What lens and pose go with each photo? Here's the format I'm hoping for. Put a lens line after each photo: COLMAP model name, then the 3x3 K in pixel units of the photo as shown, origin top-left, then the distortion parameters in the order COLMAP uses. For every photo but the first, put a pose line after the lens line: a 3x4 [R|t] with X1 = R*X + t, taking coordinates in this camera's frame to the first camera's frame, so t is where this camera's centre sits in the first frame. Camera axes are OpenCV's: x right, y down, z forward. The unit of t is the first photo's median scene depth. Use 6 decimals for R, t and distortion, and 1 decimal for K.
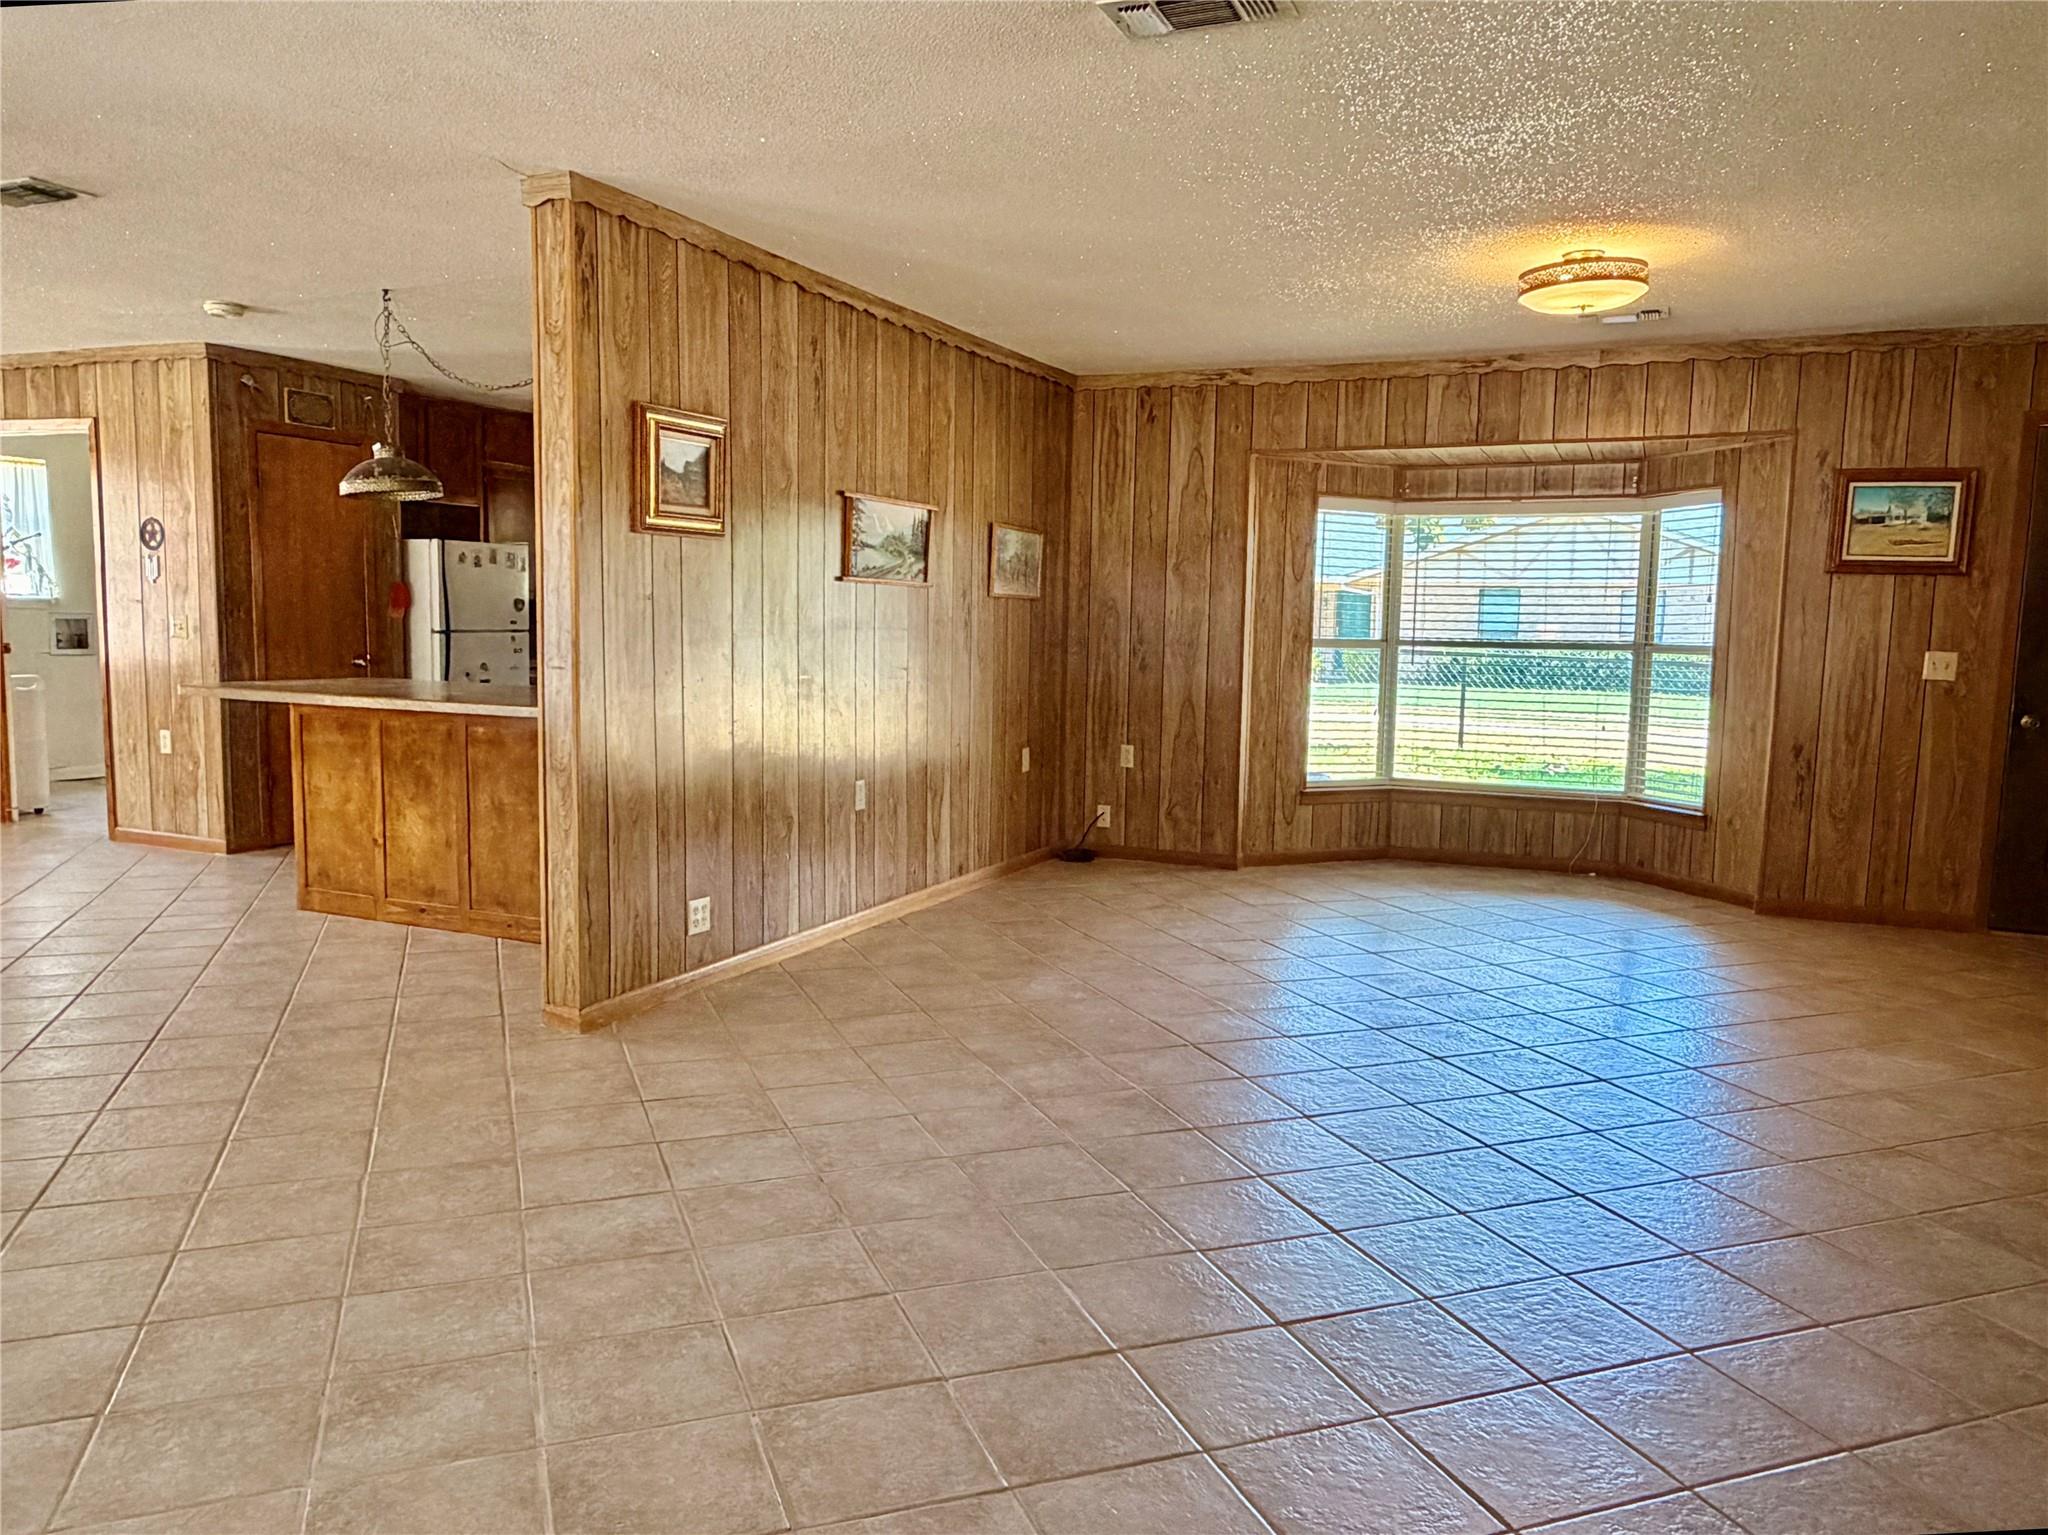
lens RADIAL K [[1461.9, 0, 1020.1], [0, 1461.9, 776.2], [0, 0, 1]] dist [0.000394, -0.000933]
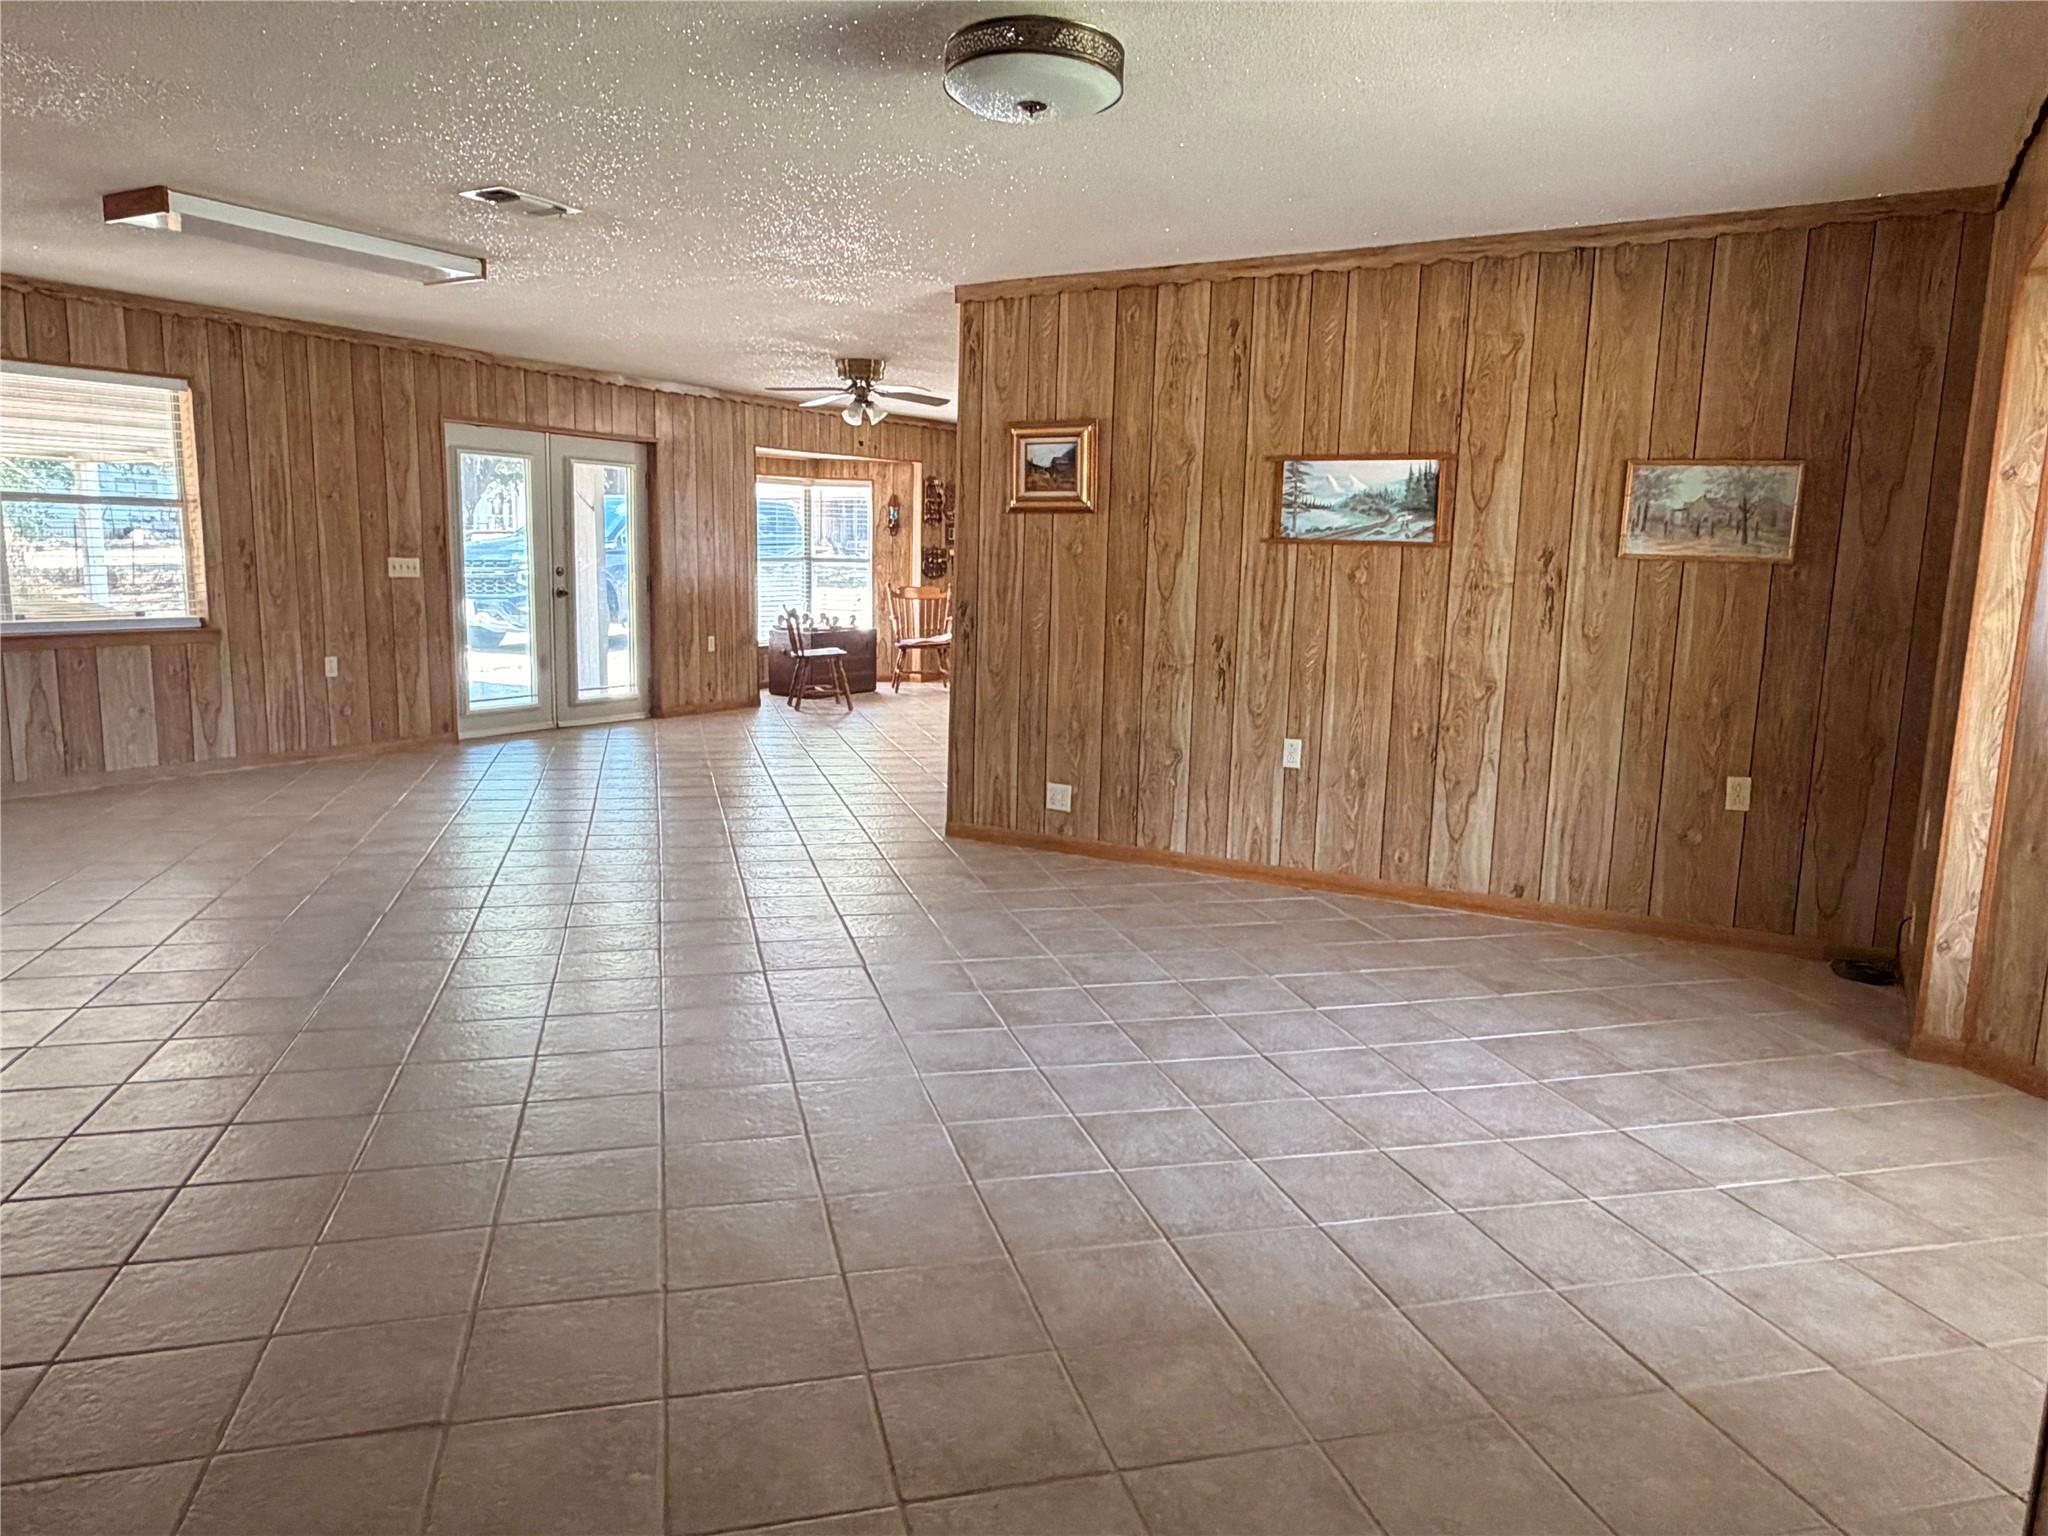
lens RADIAL K [[1370.5, 0, 1024.1], [0, 1370.5, 767.8], [0, 0, 1]] dist [0.000155, -0.001580]
pose [[-0.099512, 0.127416, -0.986845, 0.805779], [-0.135361, 0.980814, 0.140287, -0.081156], [0.985786, 0.147541, -0.080356, 0.843653]]
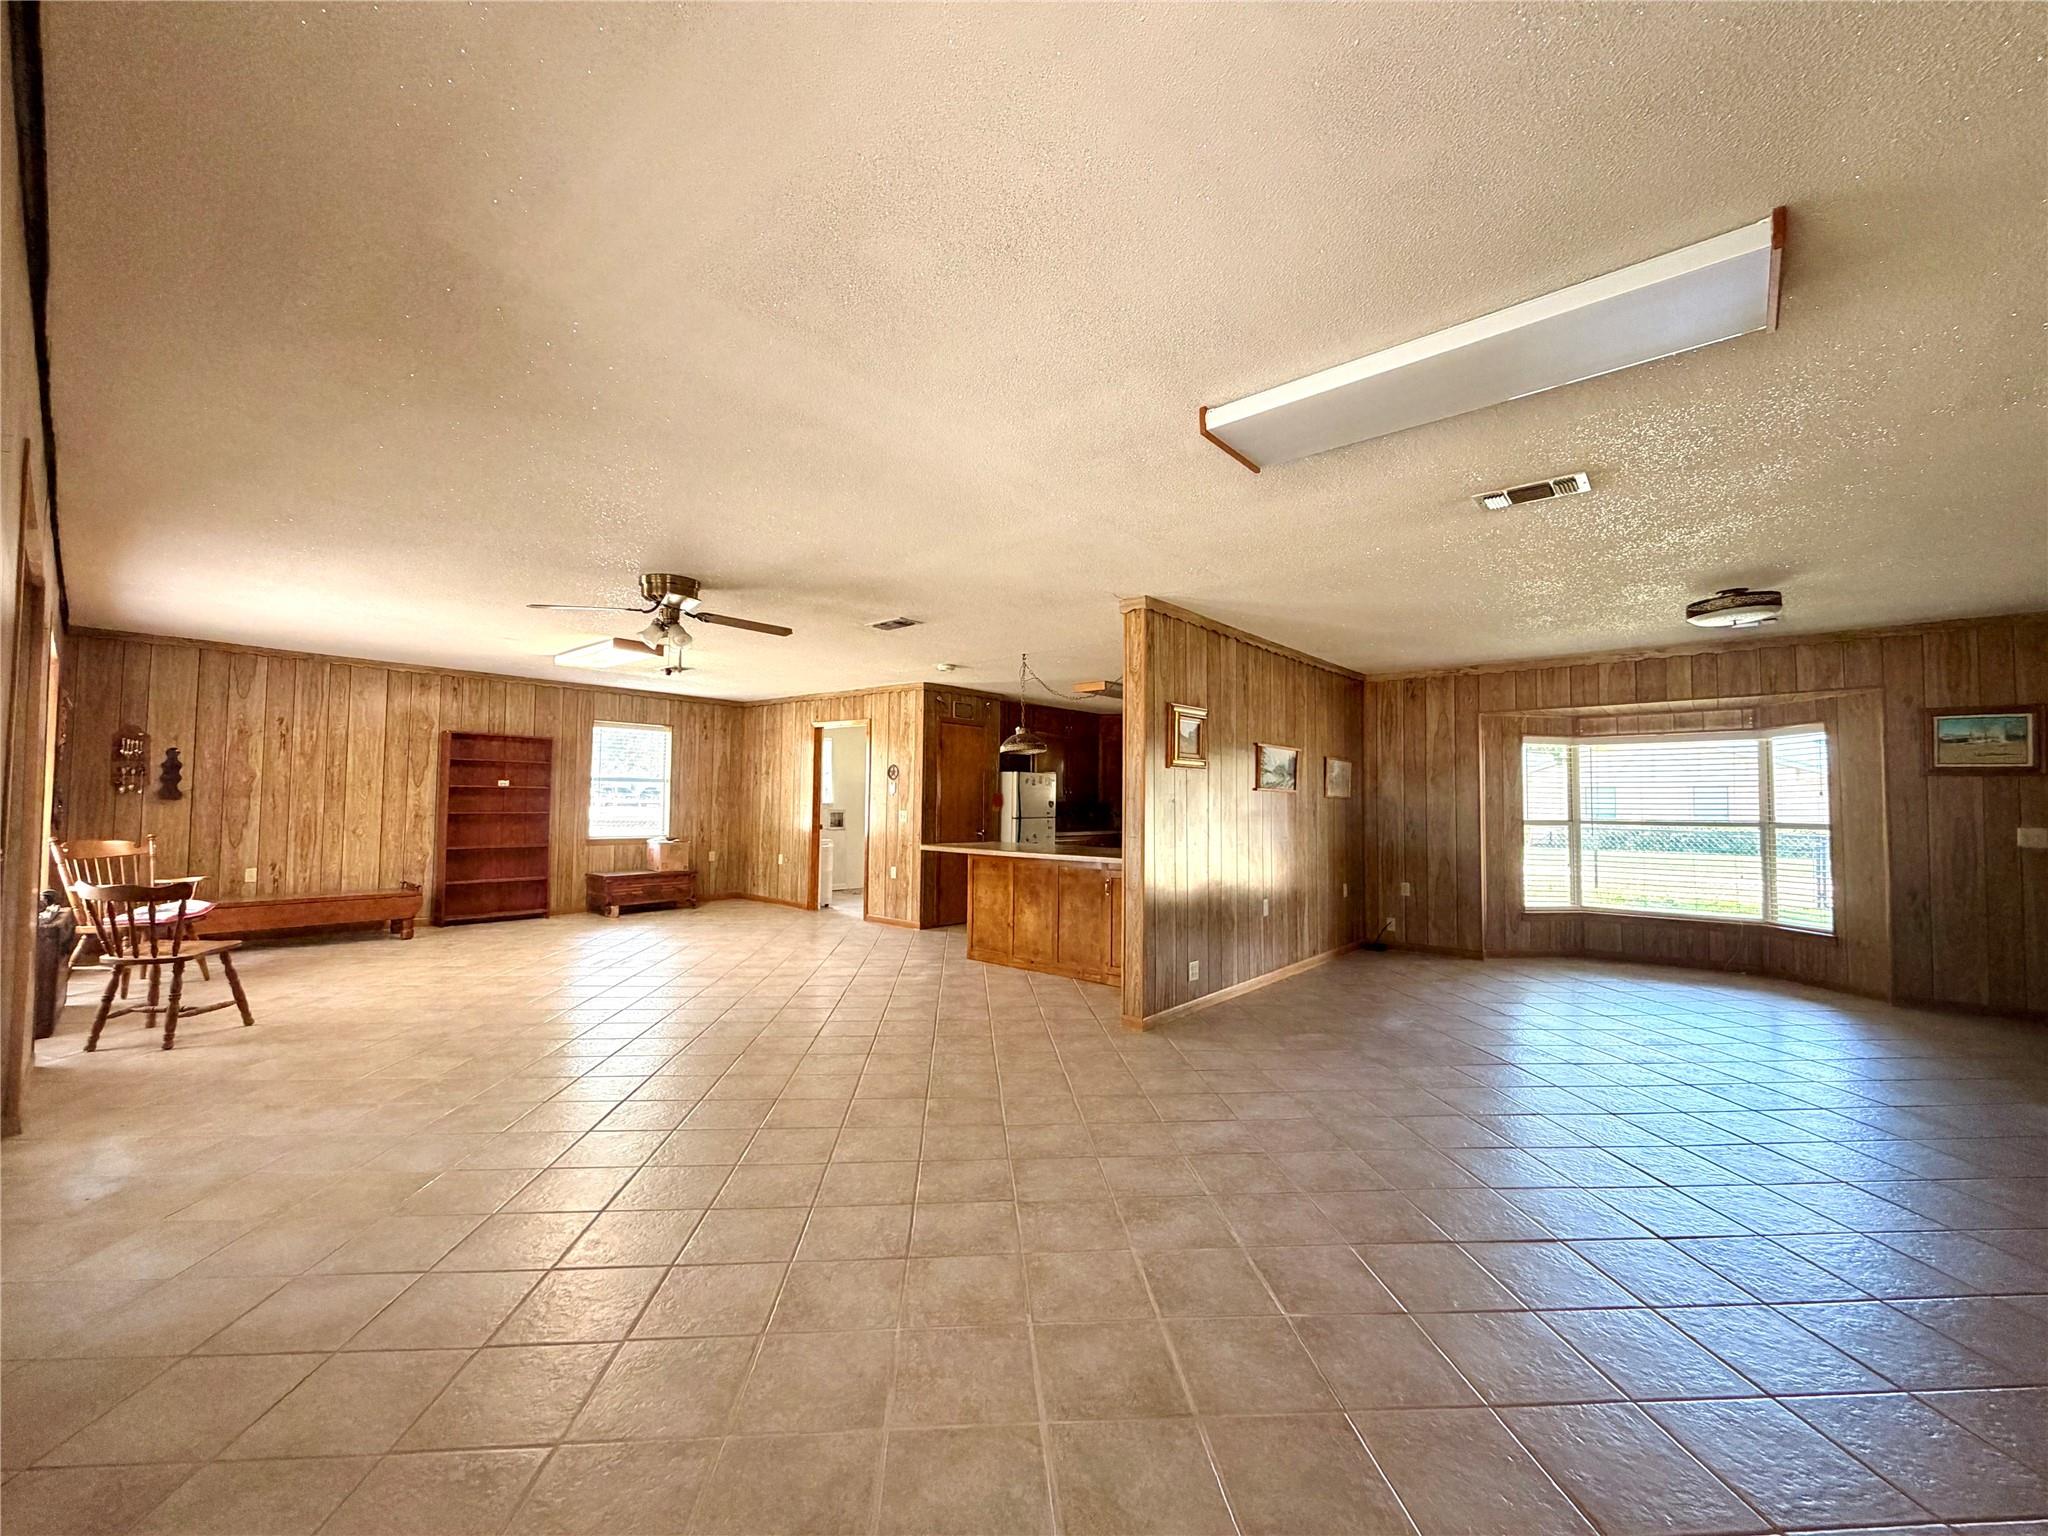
lens RADIAL K [[818.3, 0, 1020.5], [0, 818.3, 770.2], [0, 0, 1]] dist [-0.000952, 0.000338]
pose [[0.958727, -0.021252, -0.283532, -0.103367], [-0.022605, 0.988349, -0.150517, 0.003792], [0.283428, 0.150714, 0.947077, -0.066611]]
